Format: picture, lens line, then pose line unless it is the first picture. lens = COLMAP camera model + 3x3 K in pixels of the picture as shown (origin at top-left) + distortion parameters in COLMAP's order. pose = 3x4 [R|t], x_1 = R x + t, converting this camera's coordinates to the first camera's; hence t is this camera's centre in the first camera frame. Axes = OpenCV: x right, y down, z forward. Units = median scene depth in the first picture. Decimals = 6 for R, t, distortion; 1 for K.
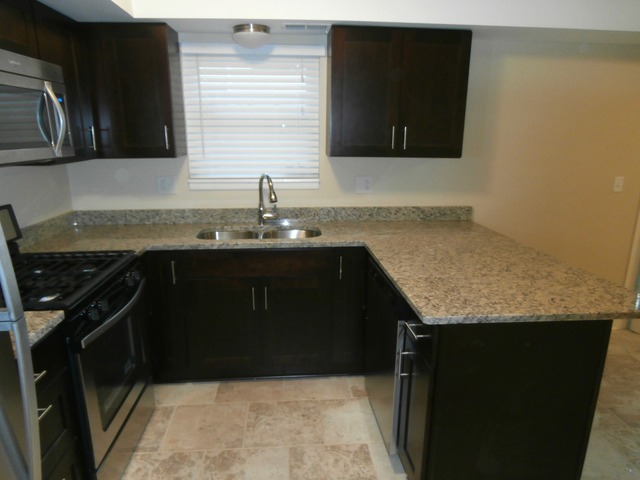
lens RADIAL K [[453.7, 0, 317.2], [0, 453.7, 244.6], [0, 0, 1]] dist [-0.009385, -0.010437]
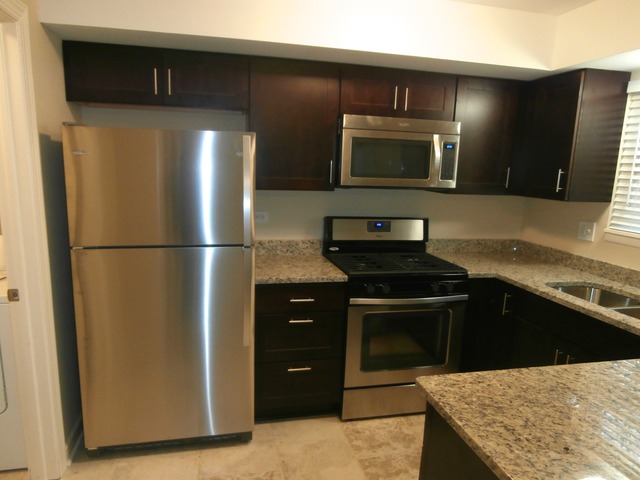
lens RADIAL K [[453.7, 0, 318.0], [0, 453.7, 243.0], [0, 0, 1]] dist [-0.009385, -0.010437]
pose [[0.176645, 0.182520, -0.967204, 0.687747], [-0.273601, 0.953034, 0.129876, -0.106218], [0.945483, 0.241686, 0.218287, 0.371600]]
